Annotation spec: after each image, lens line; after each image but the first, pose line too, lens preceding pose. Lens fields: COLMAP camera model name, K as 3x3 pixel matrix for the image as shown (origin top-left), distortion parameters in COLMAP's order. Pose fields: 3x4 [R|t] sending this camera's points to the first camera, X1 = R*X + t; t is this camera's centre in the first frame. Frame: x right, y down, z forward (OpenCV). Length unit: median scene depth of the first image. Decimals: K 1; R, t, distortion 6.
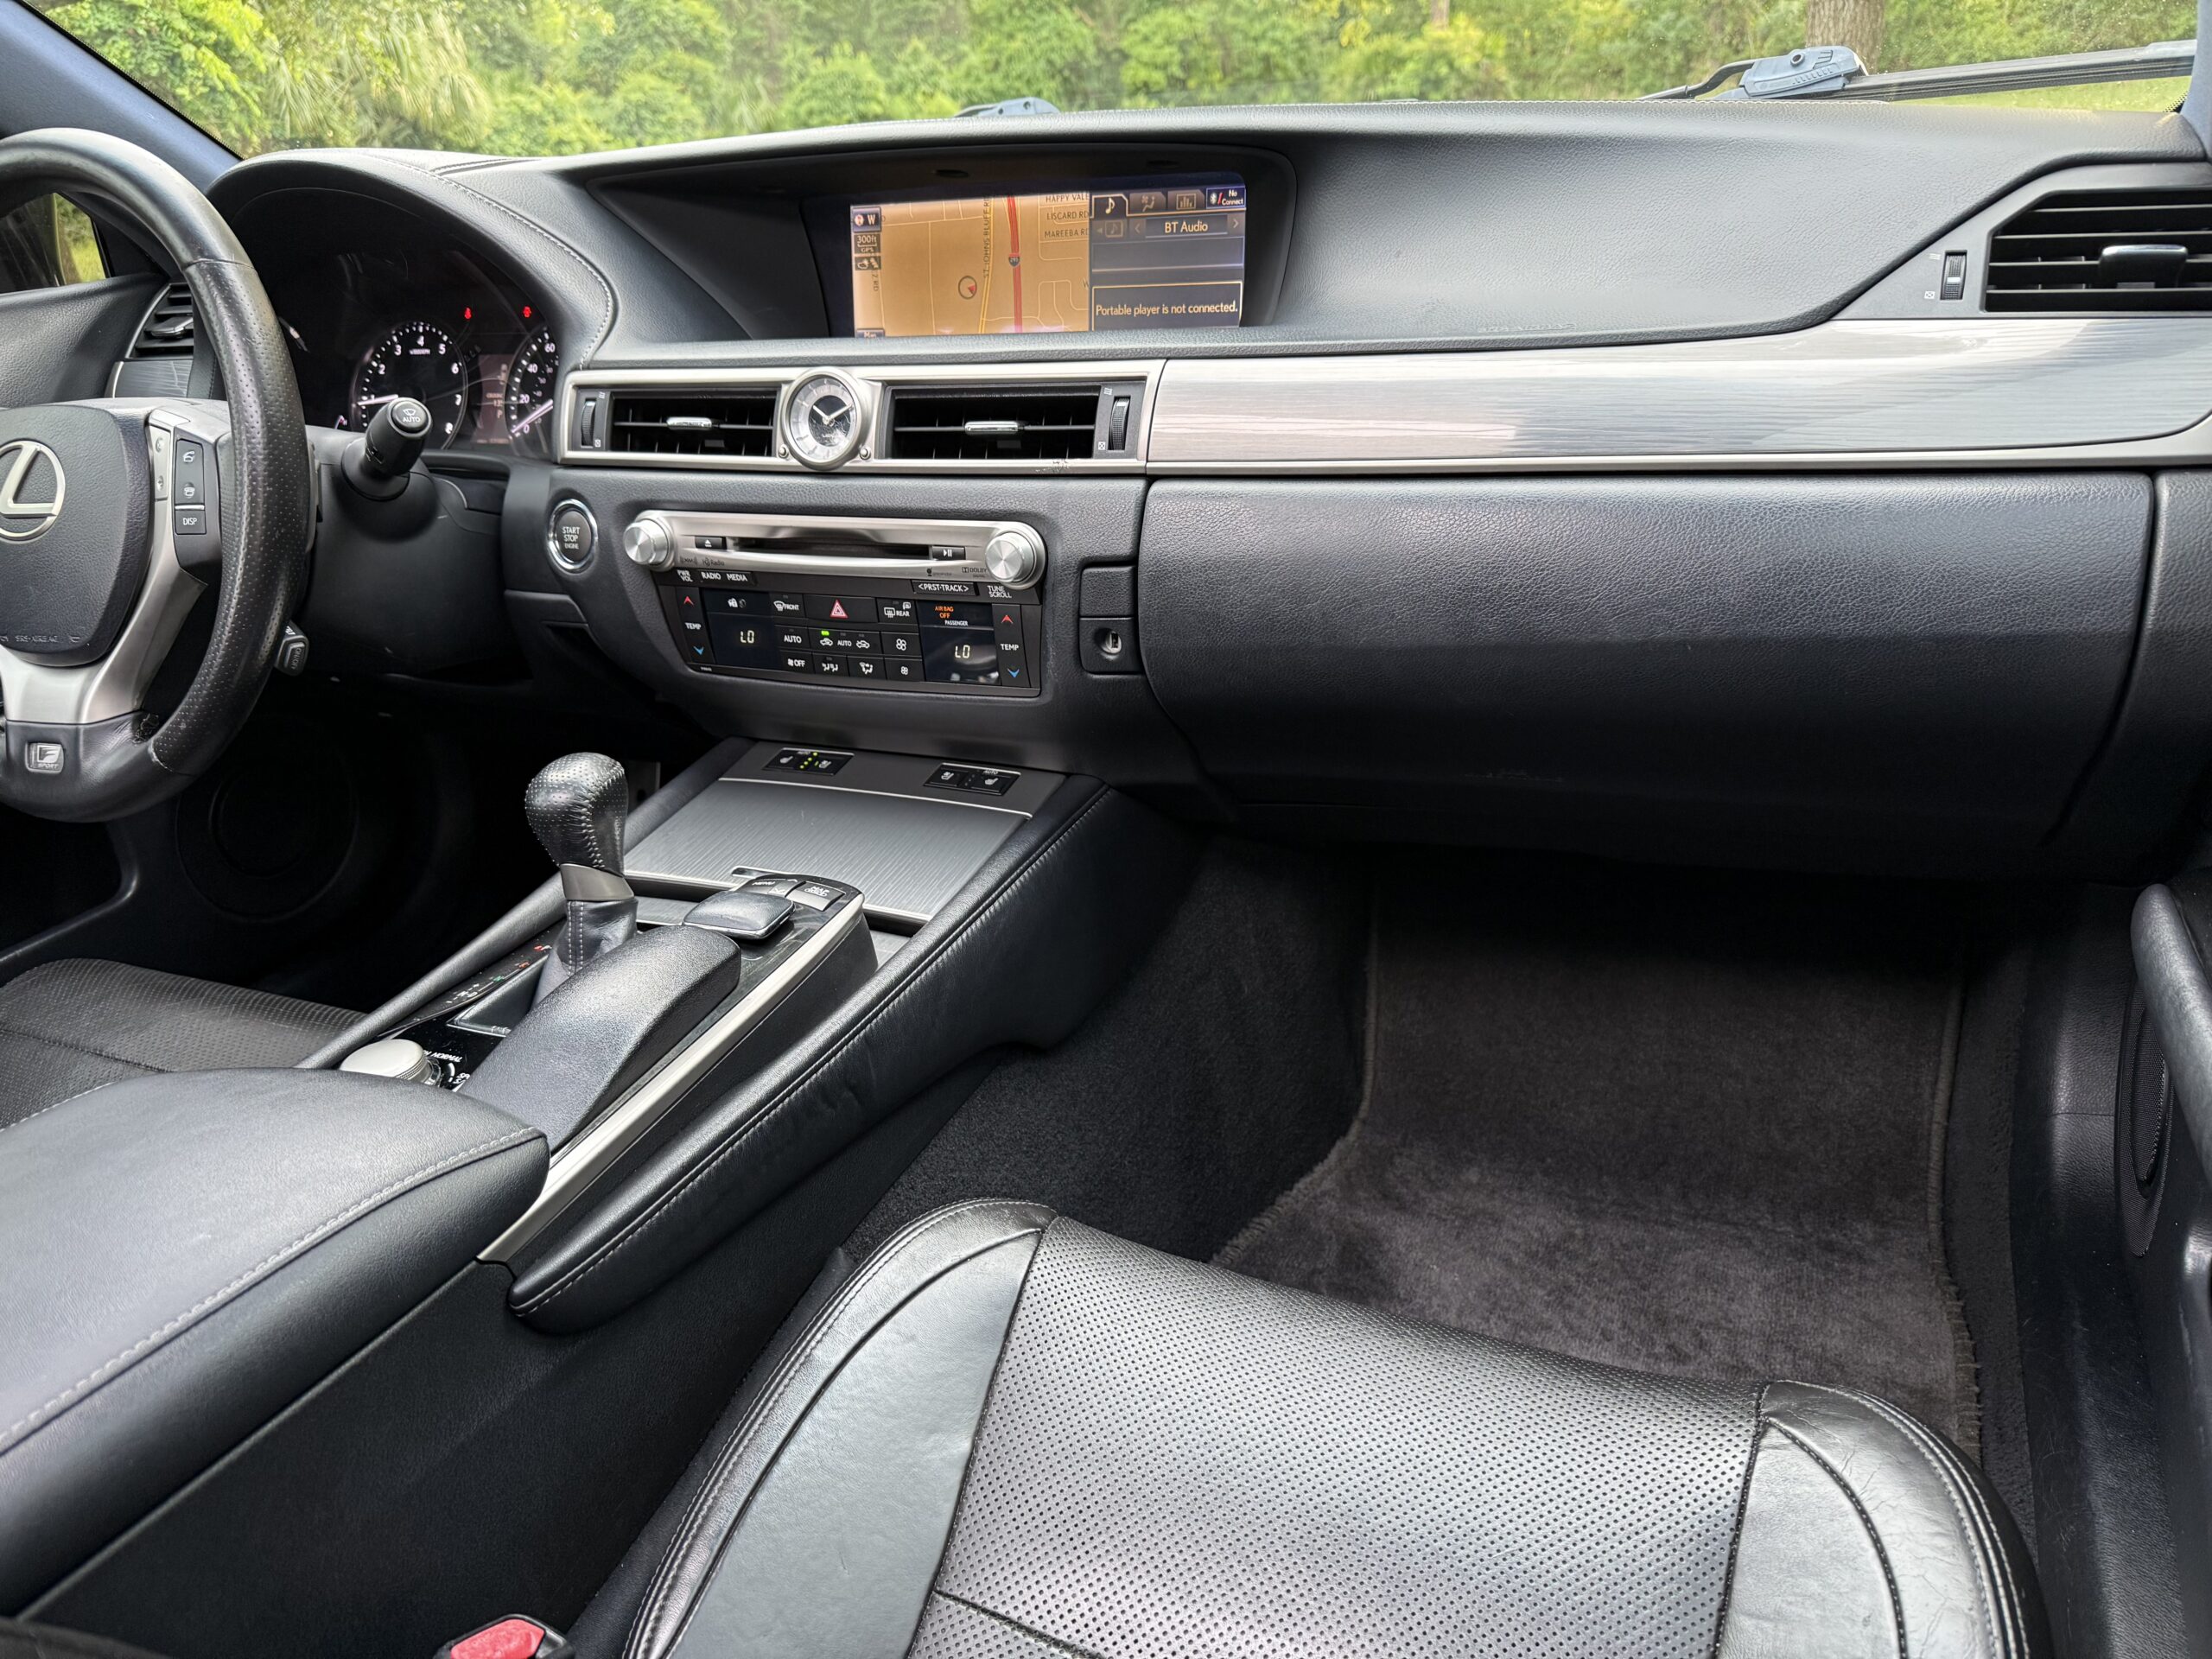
lens RADIAL K [[1577.6, 0, 1098.3], [0, 1577.6, 846.9], [0, 0, 1]] dist [0.068945, -0.086281]
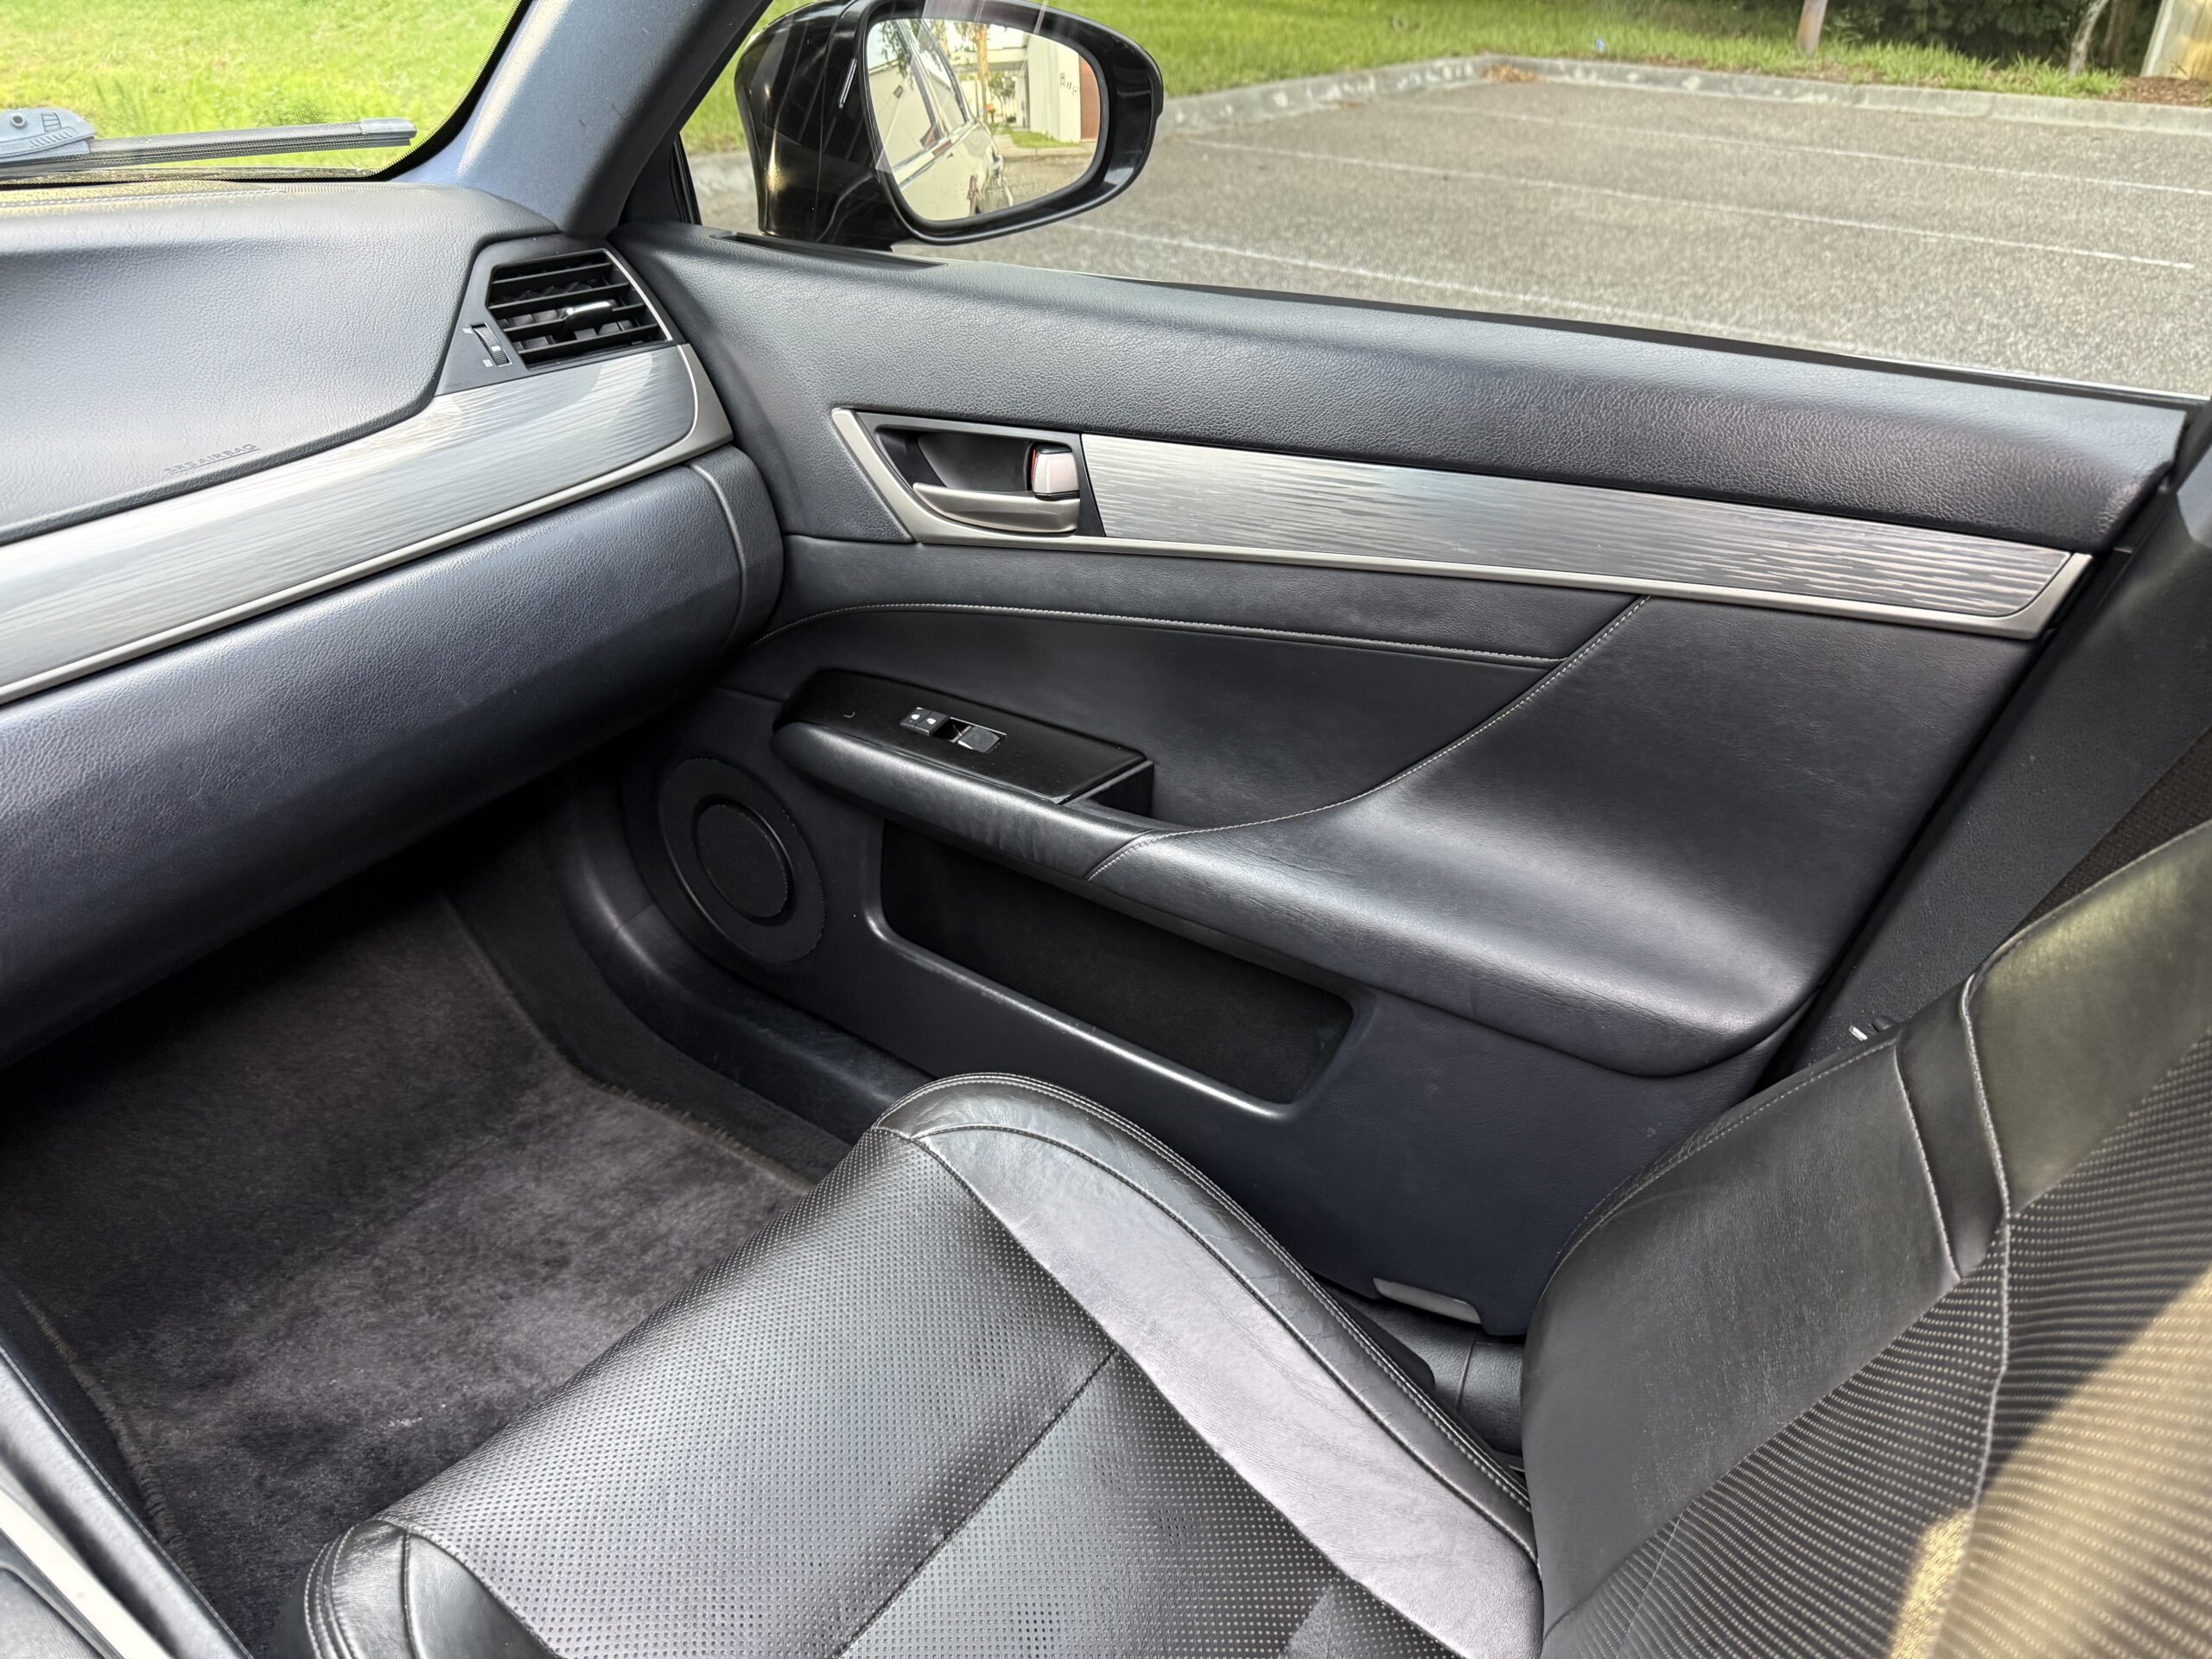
lens RADIAL K [[1568.0, 0, 1099.9], [0, 1568.0, 843.7], [0, 0, 1]] dist [0.114771, -0.166976]
pose [[0.189549, -0.431145, 0.882148, -0.489491], [0.364451, 0.865146, 0.344525, -0.216078], [-0.911727, 0.256195, 0.321119, 0.213961]]
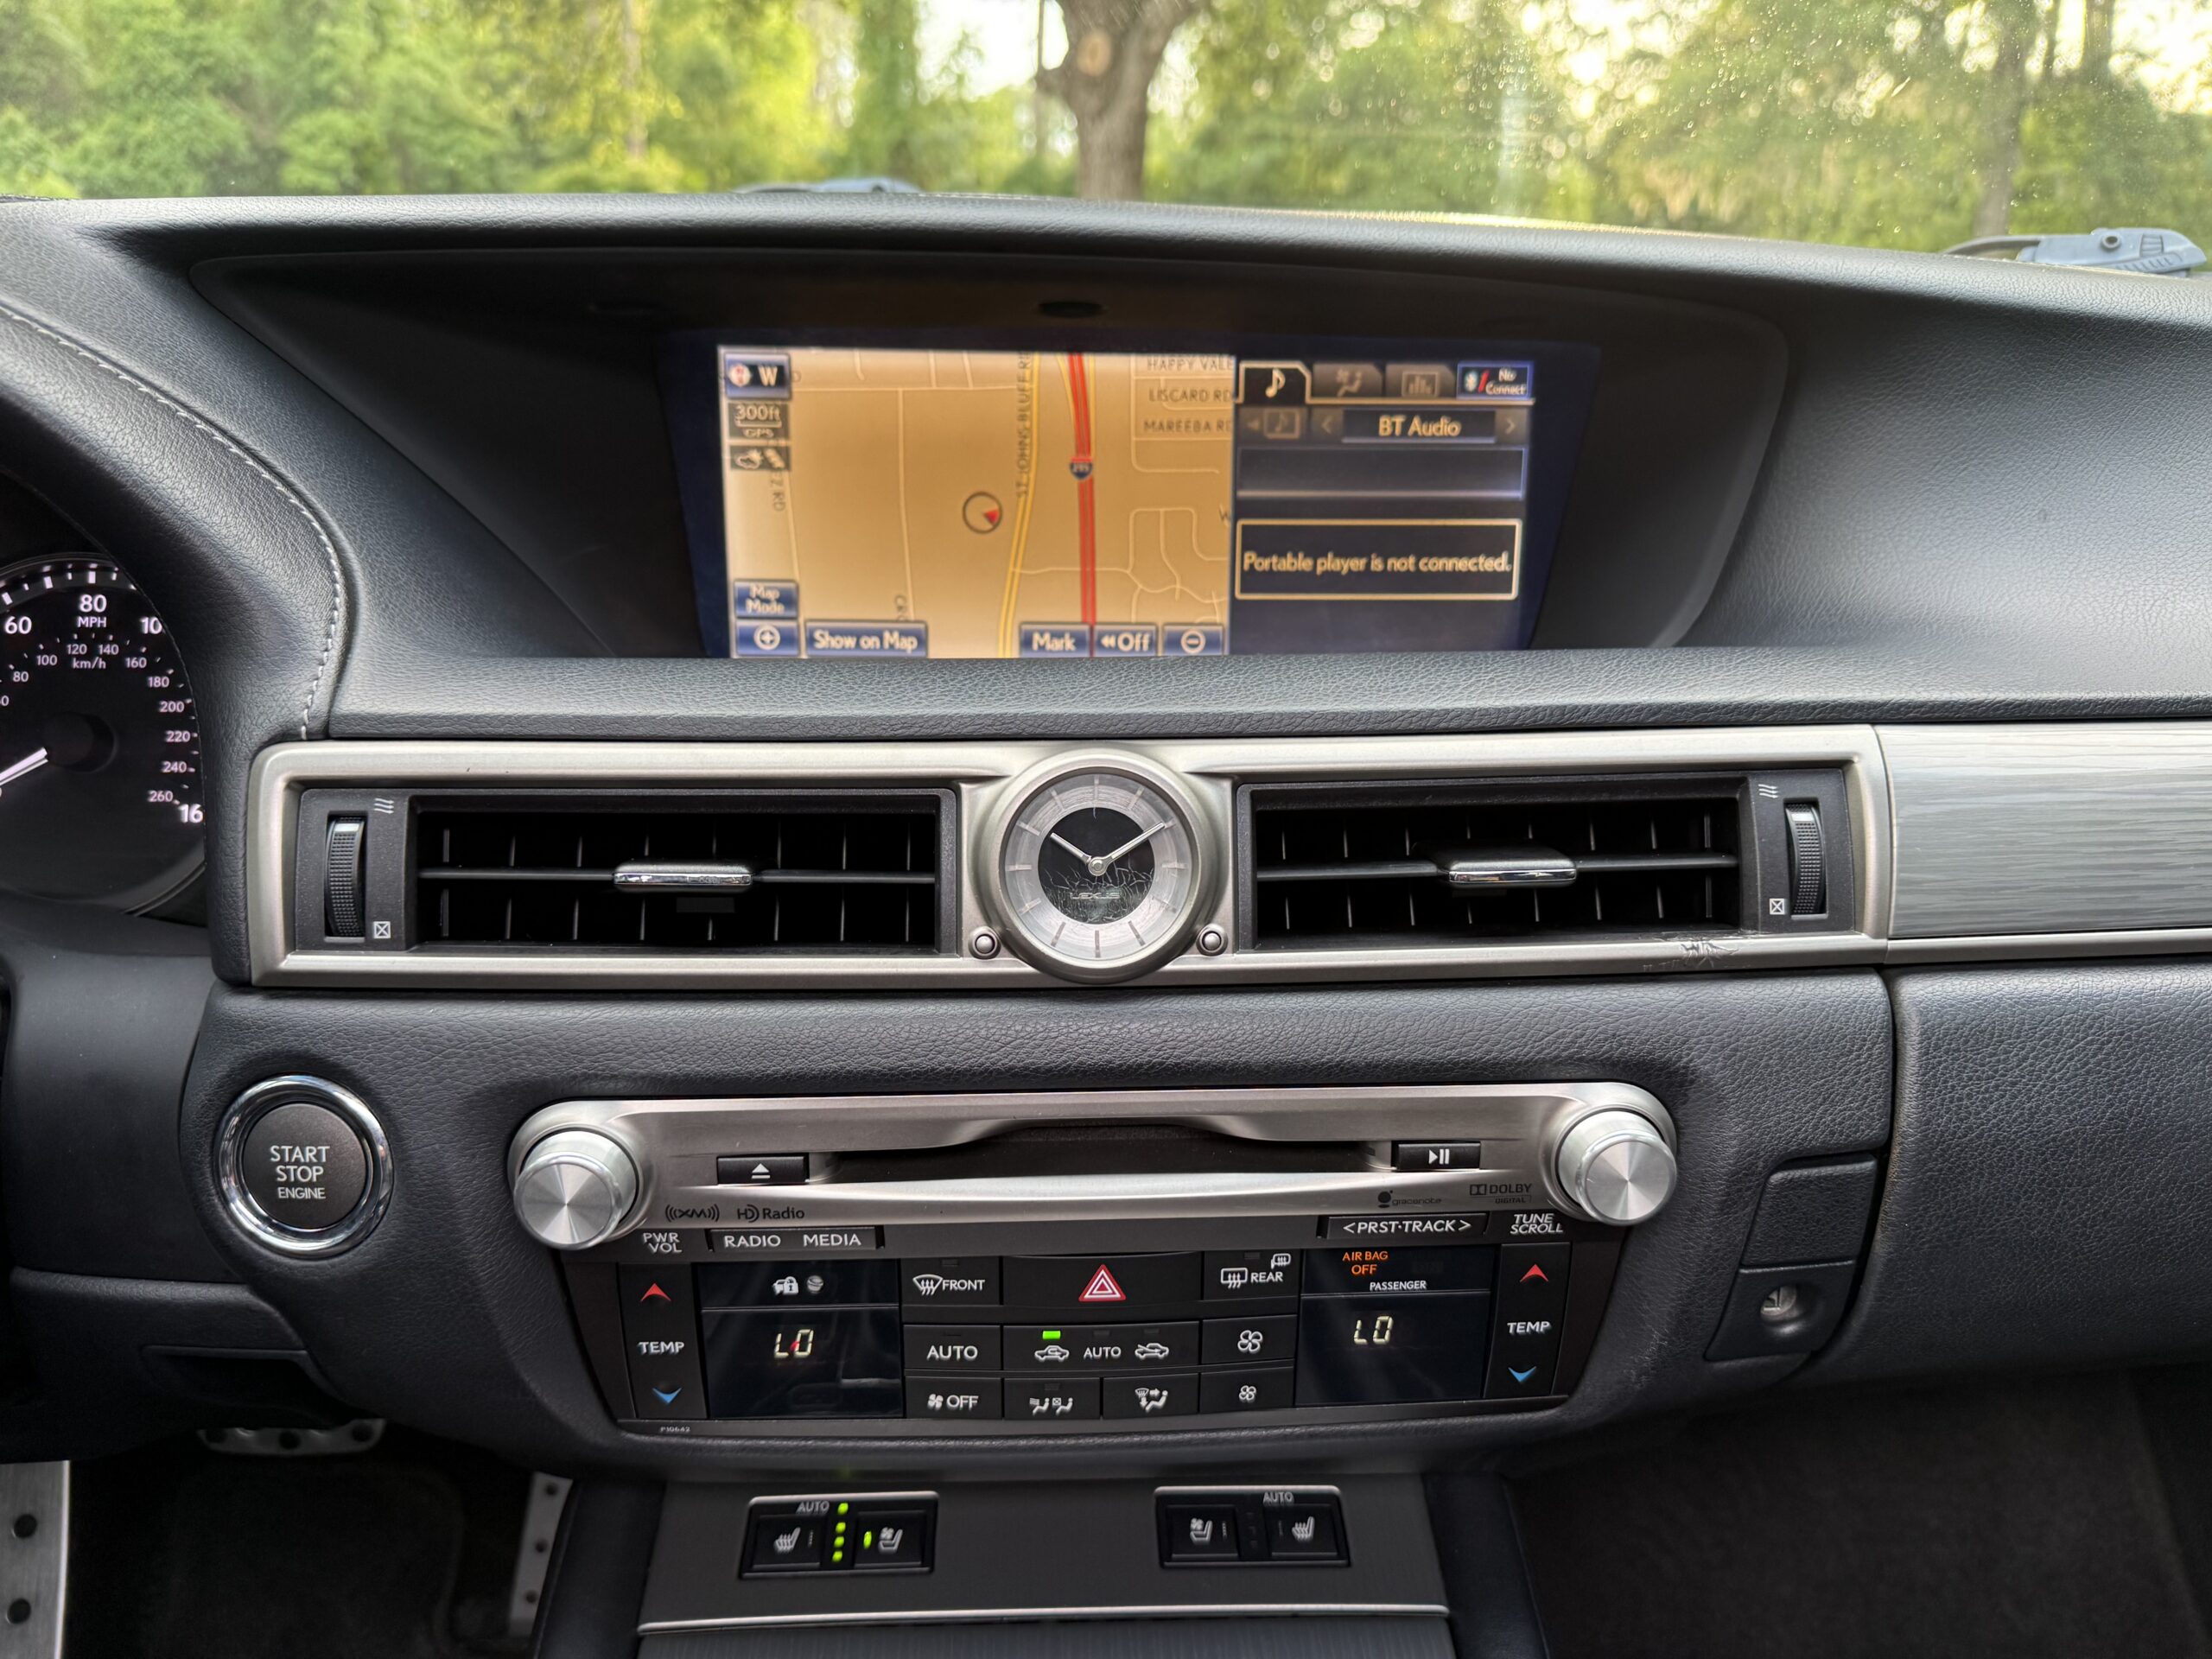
lens RADIAL K [[1592.5, 0, 1107.1], [0, 1592.5, 842.6], [0, 0, 1]] dist [0.038028, -0.068076]
pose [[0.888483, -0.078420, 0.452159, -0.342000], [0.115378, 0.991814, -0.054700, -0.240459], [-0.444169, 0.100769, 0.890258, 0.597412]]
